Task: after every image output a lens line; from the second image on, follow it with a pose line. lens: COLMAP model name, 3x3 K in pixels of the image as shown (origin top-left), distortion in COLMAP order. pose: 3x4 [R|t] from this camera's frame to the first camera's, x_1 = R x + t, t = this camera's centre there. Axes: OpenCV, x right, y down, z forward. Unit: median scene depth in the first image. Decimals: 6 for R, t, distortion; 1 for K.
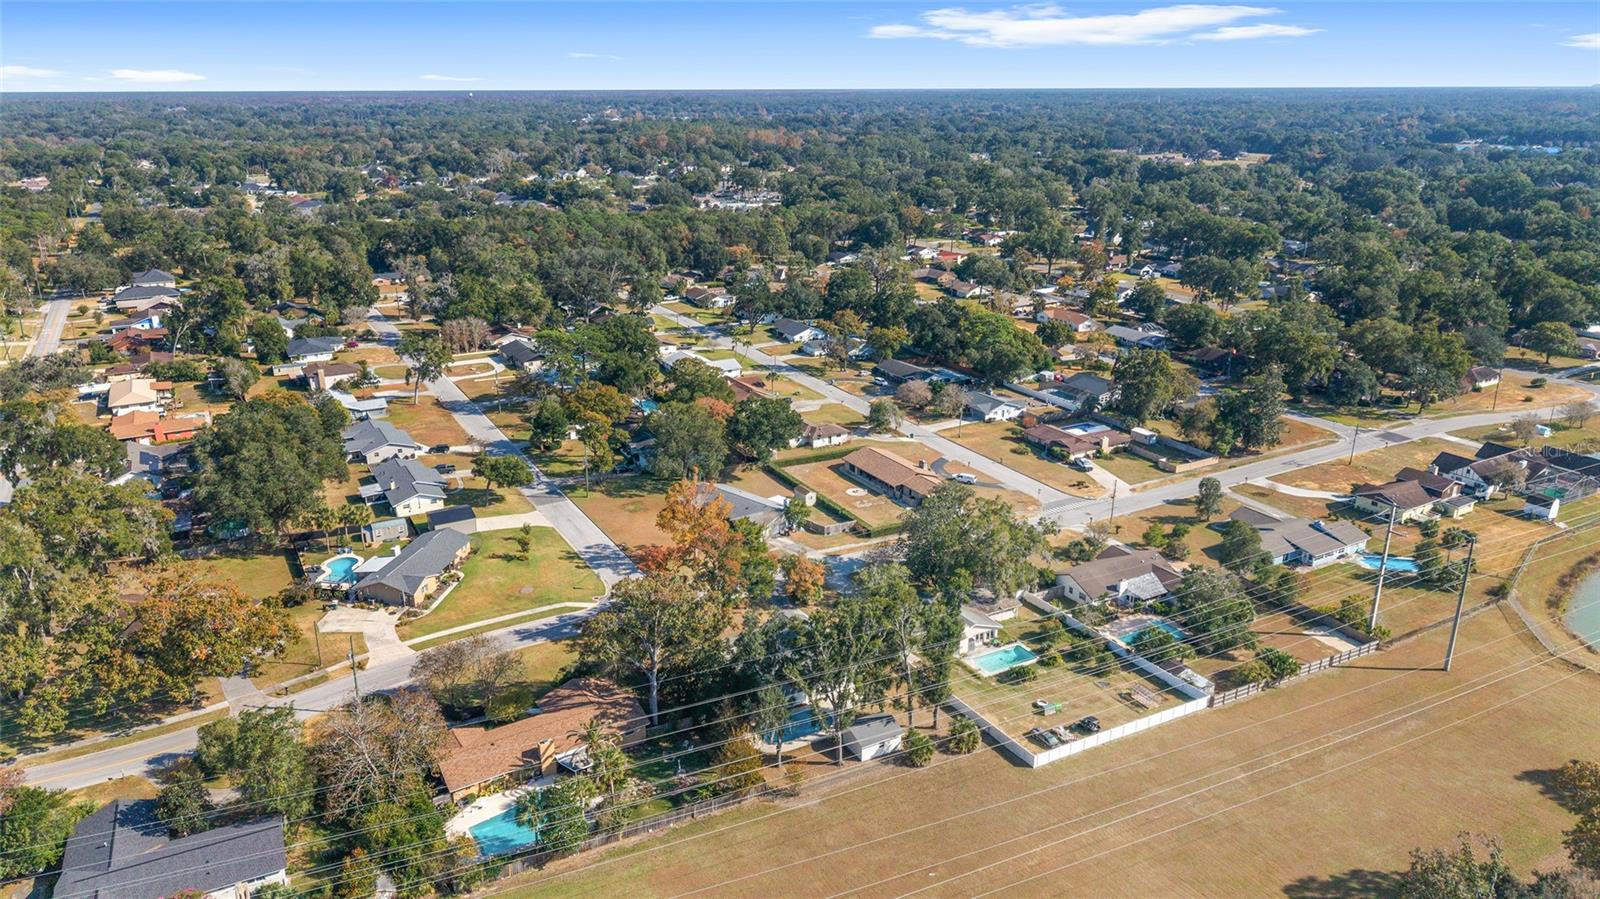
lens RADIAL K [[1073.4, 0, 802.6], [0, 1073.4, 484.3], [0, 0, 1]] dist [0.082767, -0.110927]
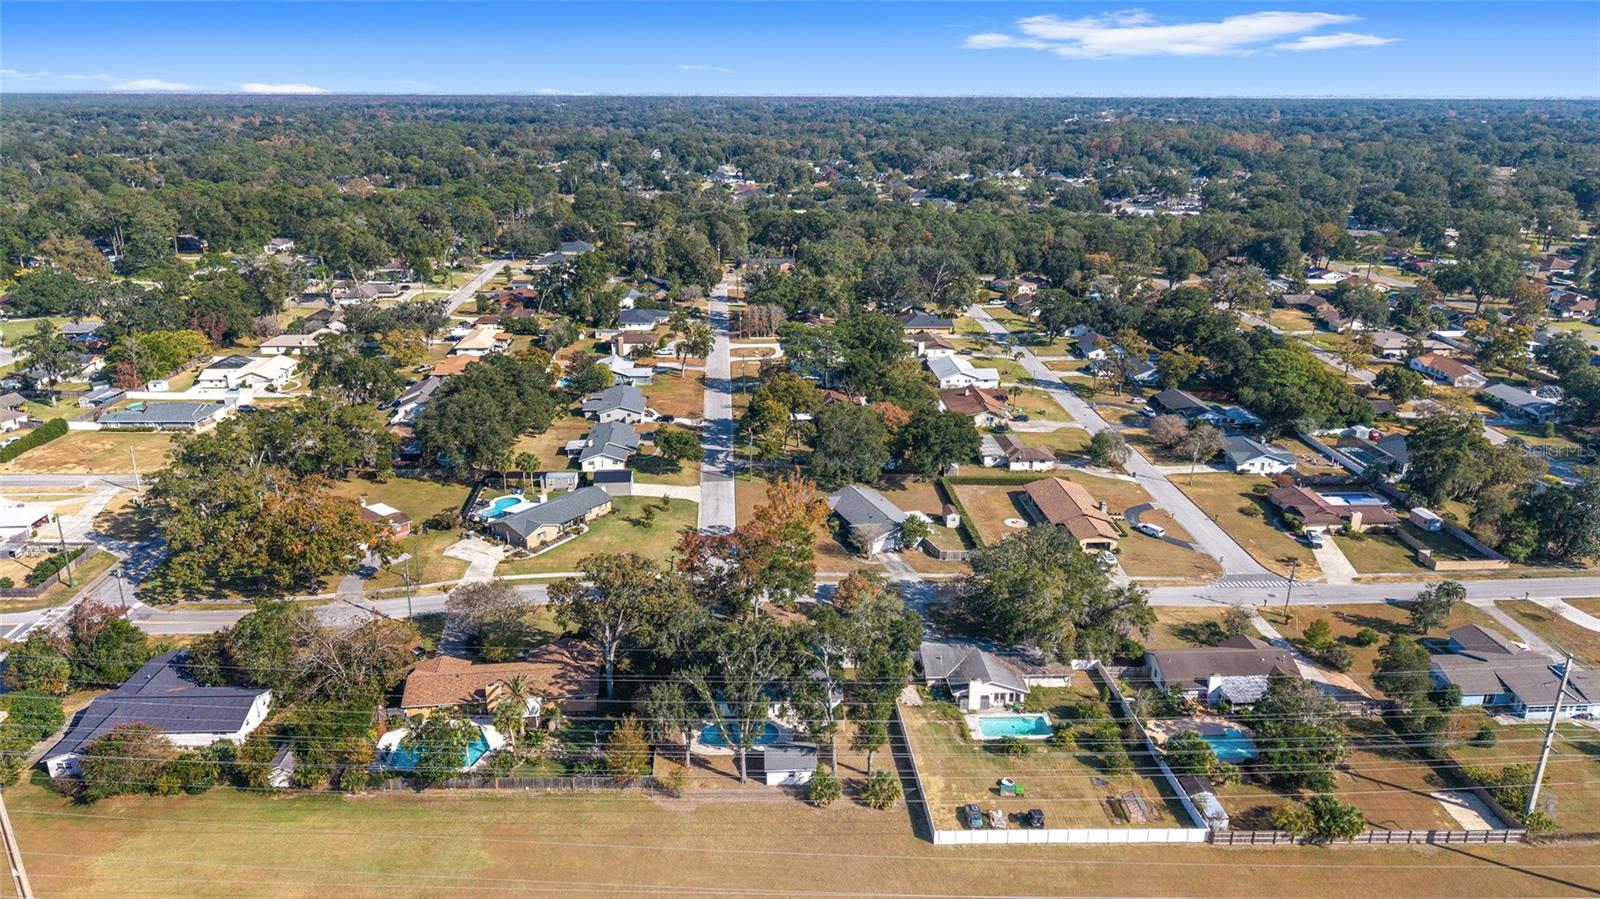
lens RADIAL K [[1086.8, 0, 800.0], [0, 1086.8, 449.5], [0, 0, 1]] dist [0.028214, -0.004195]
pose [[0.896539, 0.146645, -0.417987, 0.258263], [-0.158894, 0.987280, 0.005563, -0.029871], [0.413486, 0.061429, 0.908436, 0.058551]]
